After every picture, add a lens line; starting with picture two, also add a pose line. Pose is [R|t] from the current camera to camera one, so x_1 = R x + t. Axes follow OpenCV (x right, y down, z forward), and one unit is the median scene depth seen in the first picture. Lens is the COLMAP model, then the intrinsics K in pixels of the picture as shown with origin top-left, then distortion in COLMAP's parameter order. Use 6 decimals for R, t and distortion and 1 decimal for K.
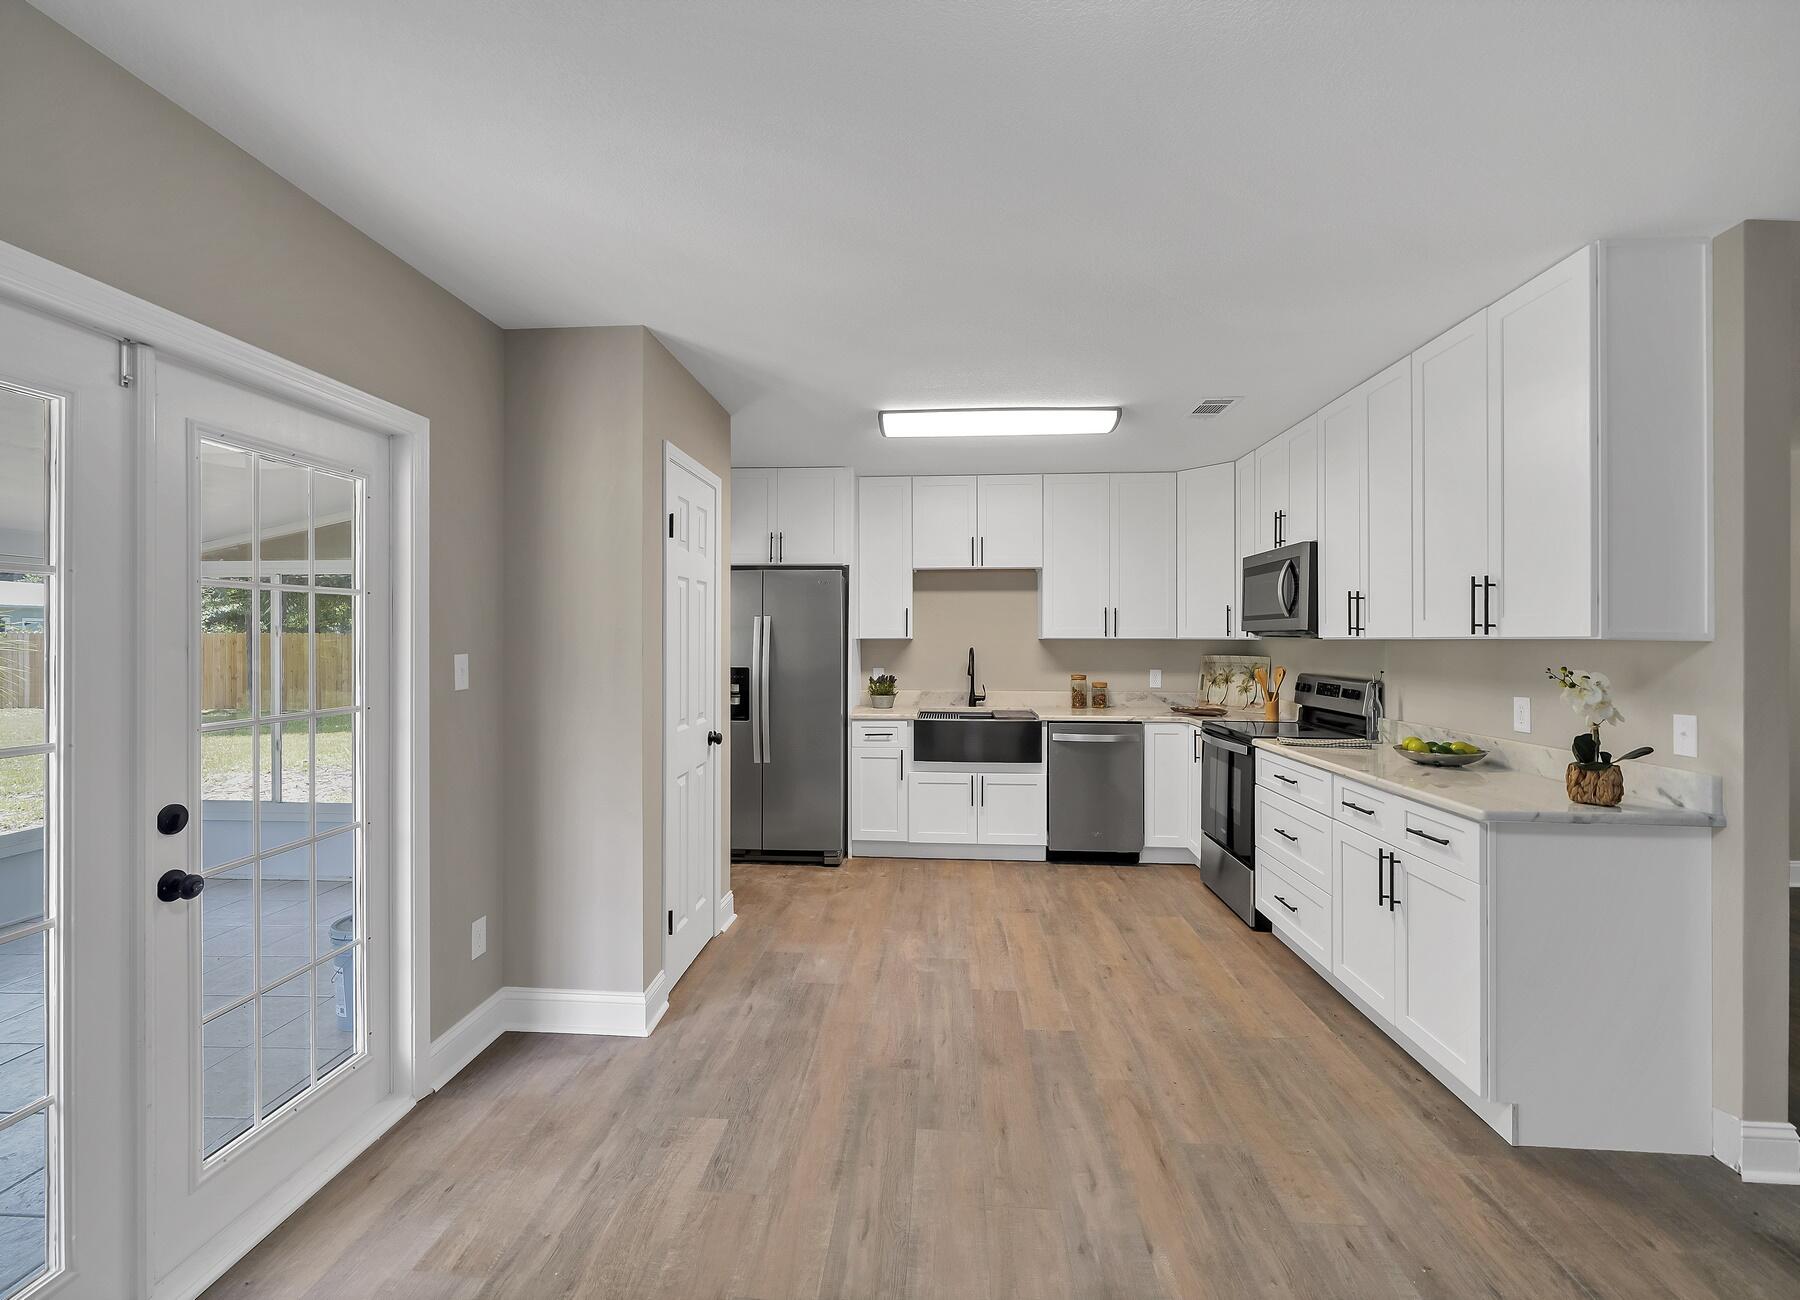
lens RADIAL K [[743.6, 0, 897.8], [0, 743.6, 637.8], [0, 0, 1]] dist [-0.000447, -0.000172]
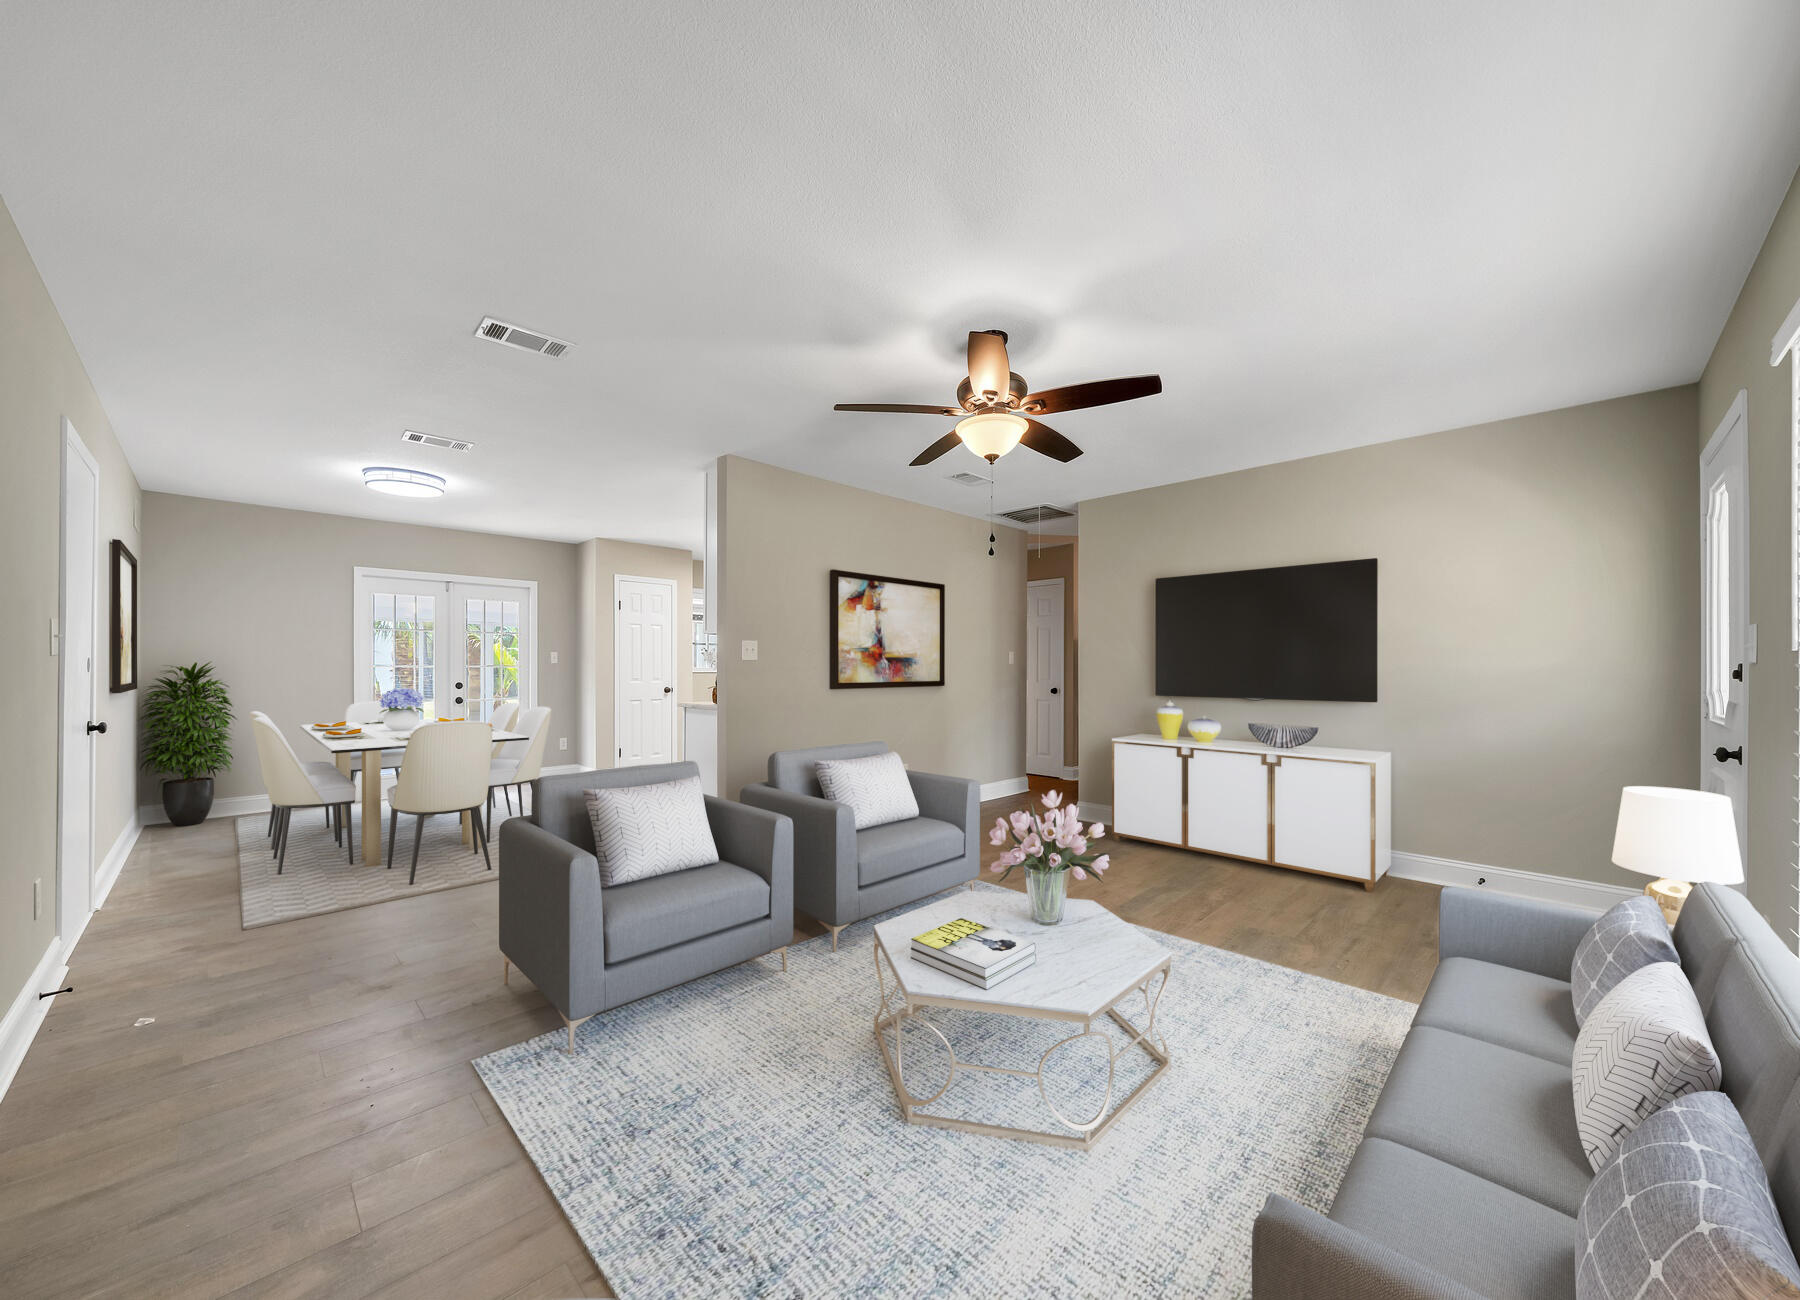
lens RADIAL K [[670.6, 0, 886.3], [0, 670.6, 666.7], [0, 0, 1]] dist [-0.000850, -0.000001]
pose [[0.753274, -0.006375, -0.657676, 2.558598], [0.003268, 0.999977, -0.005950, 0.114633], [0.657699, 0.002333, 0.753277, -0.248423]]
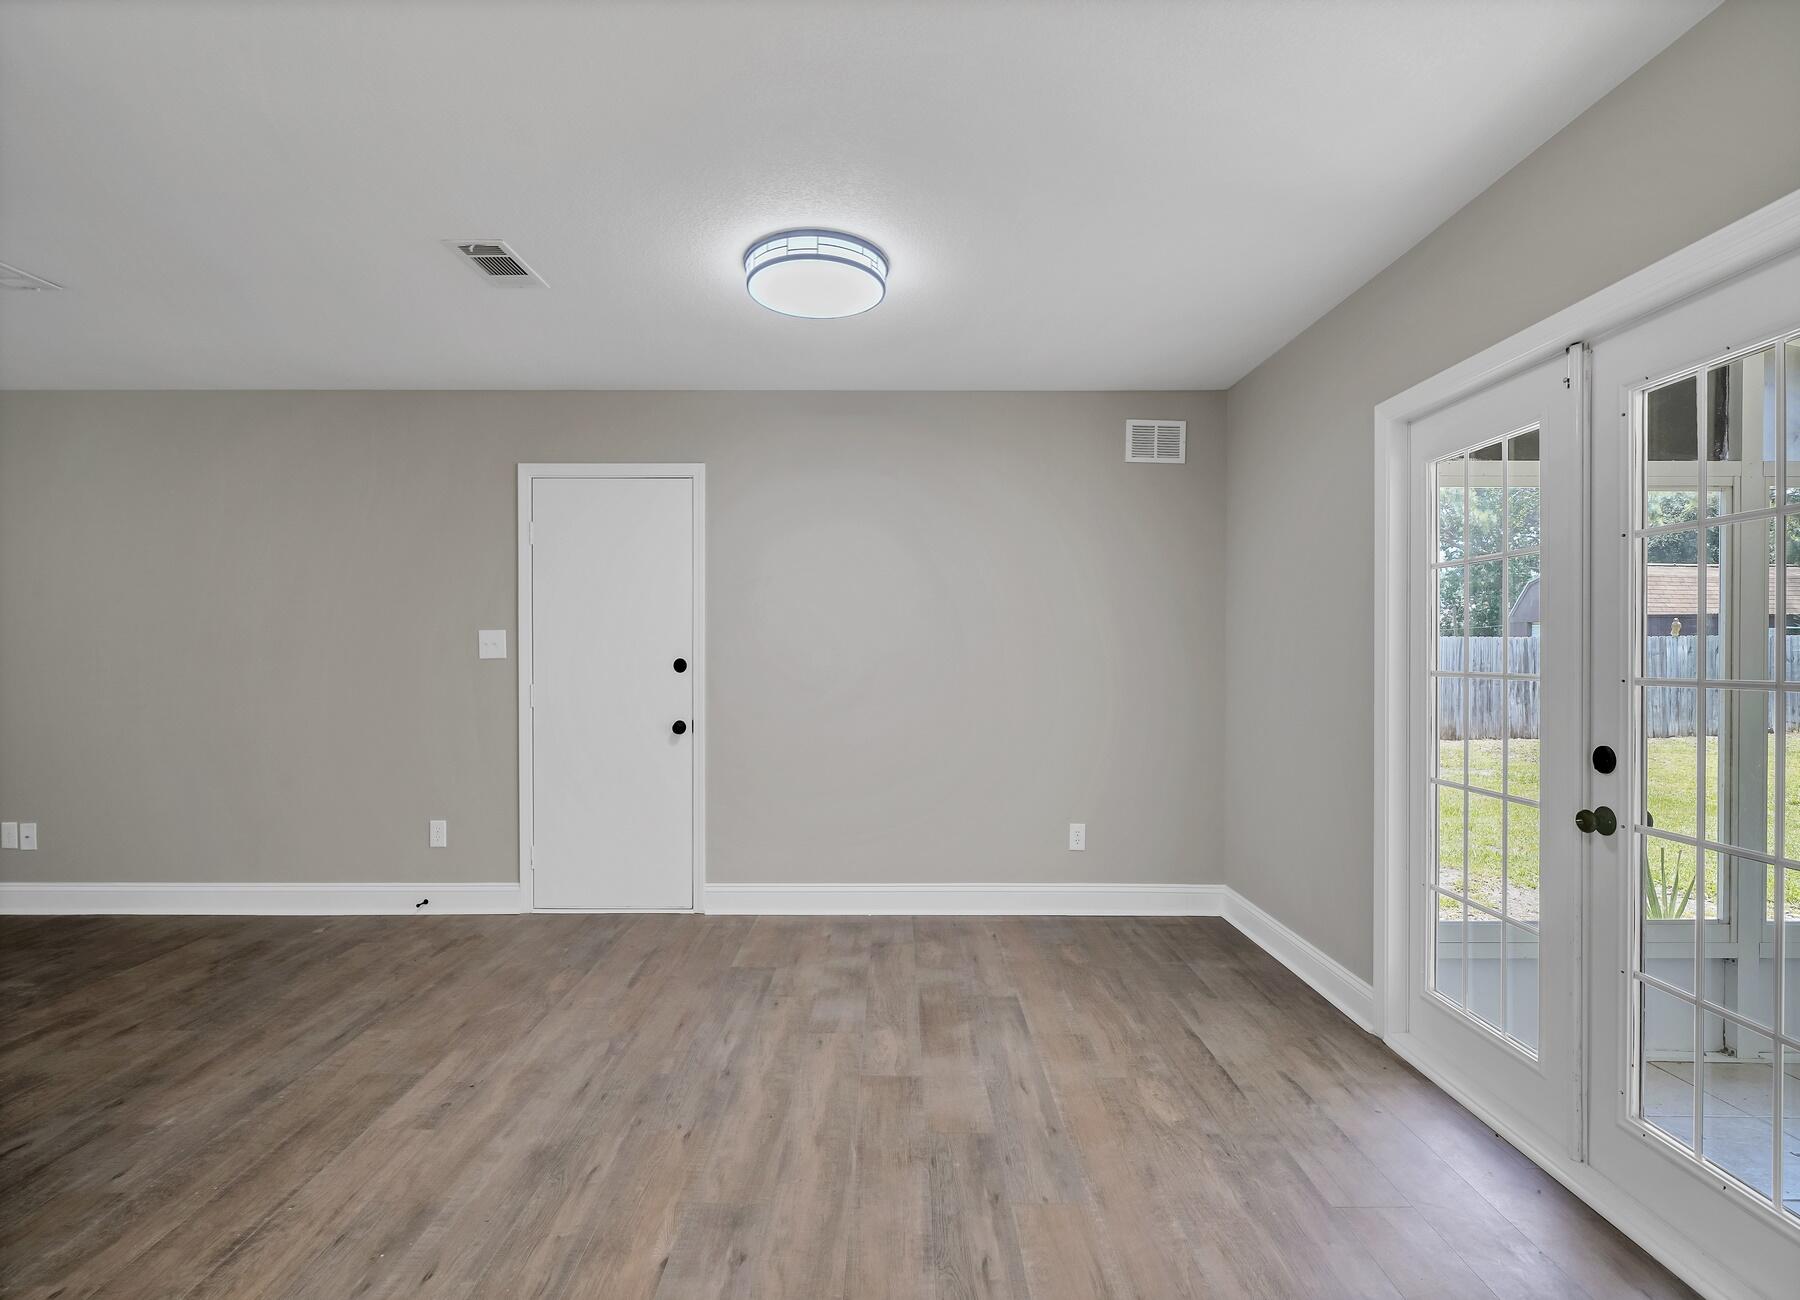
lens RADIAL K [[848.0, 0, 897.0], [0, 848.0, 653.7], [0, 0, 1]] dist [-0.001790, -0.000309]
pose [[-0.997142, -0.004086, -0.075439, 0.104777], [-0.004334, 0.999986, 0.003120, 0.063568], [0.075425, 0.003439, -0.997146, 1.519495]]
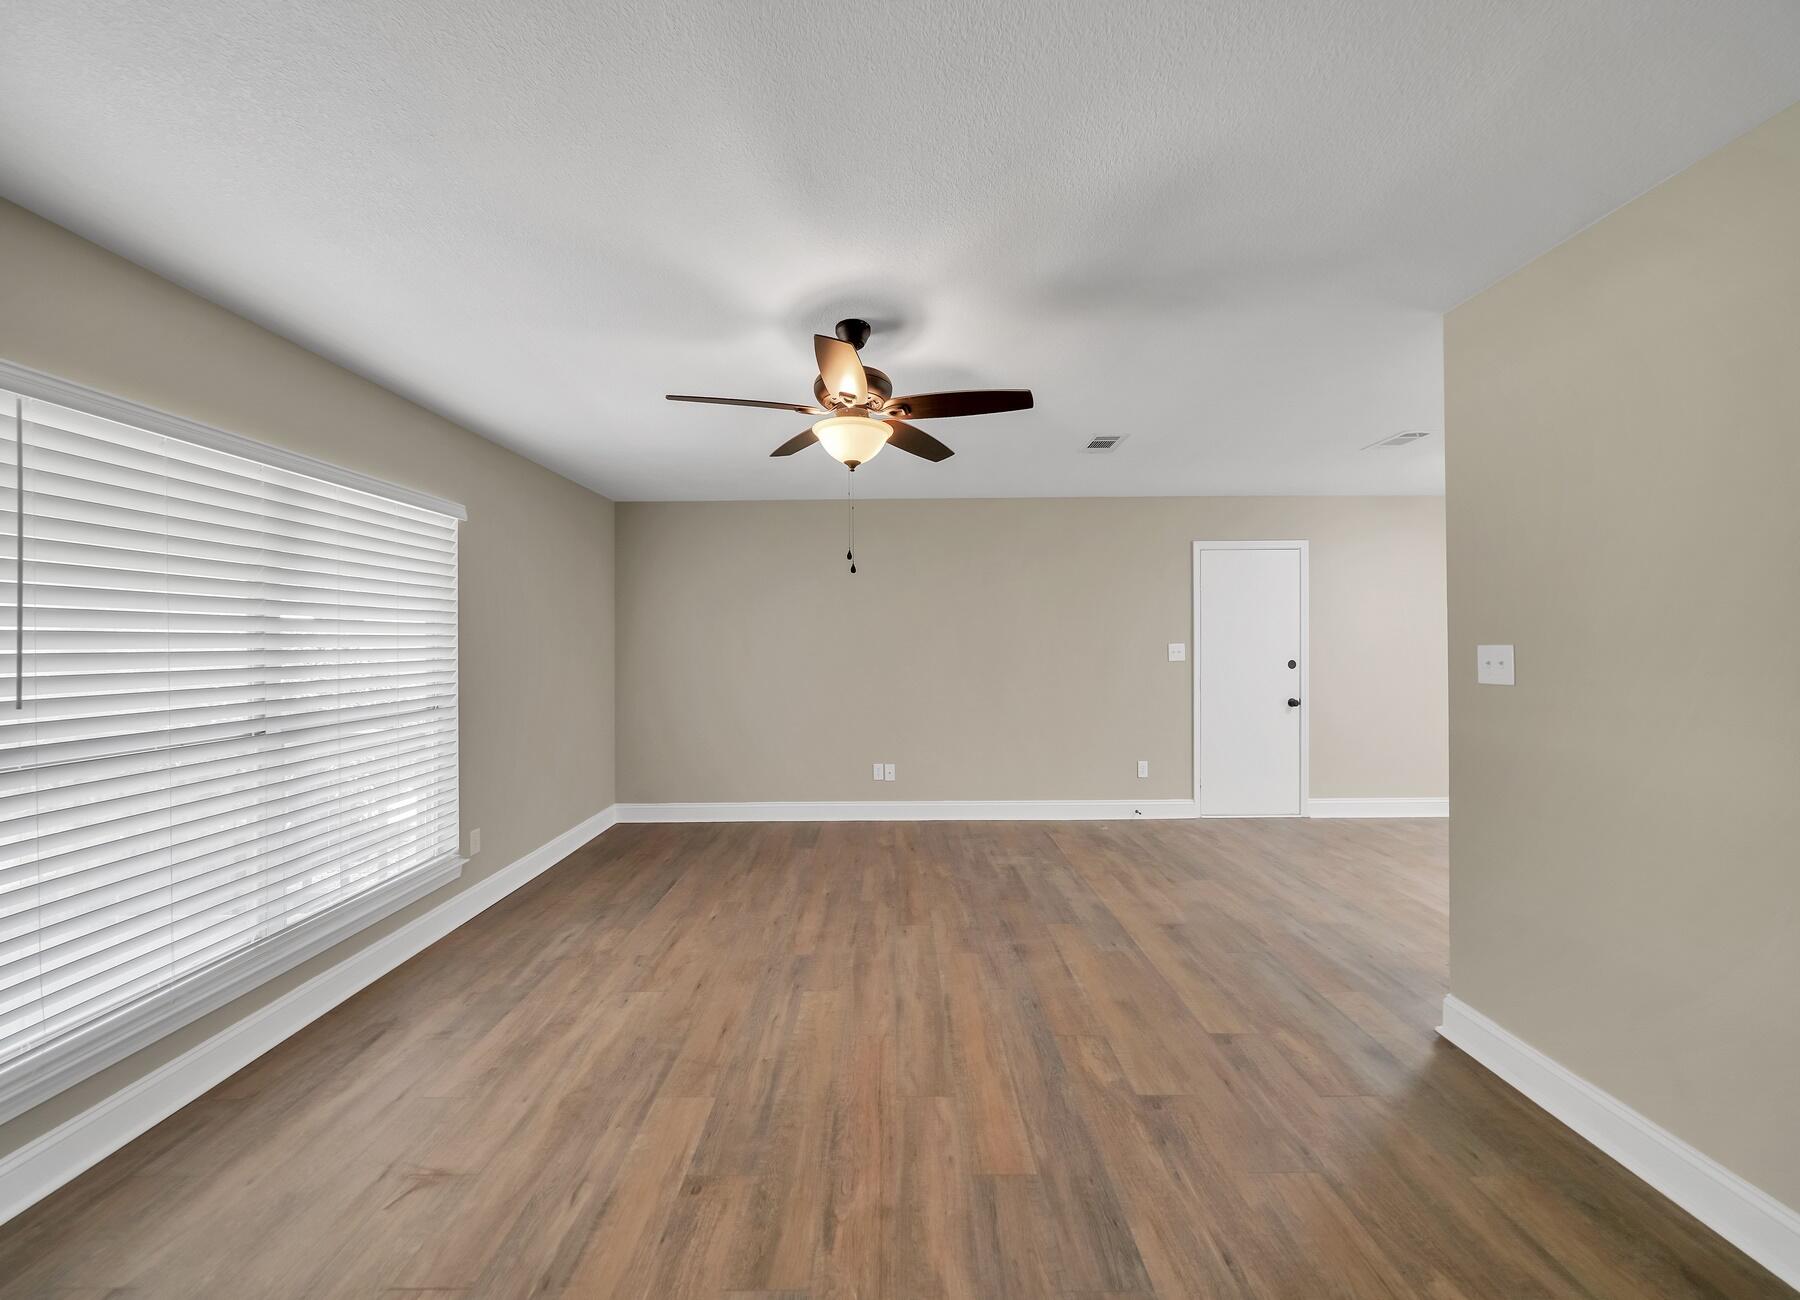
lens RADIAL K [[619.6, 0, 892.2], [0, 619.6, 644.1], [0, 0, 1]] dist [-0.005510, -0.000044]
pose [[-0.997458, 0.001992, -0.071230, 1.935660], [0.002092, 0.999997, -0.001338, 0.026510], [0.071227, -0.001484, -0.997459, 1.715318]]
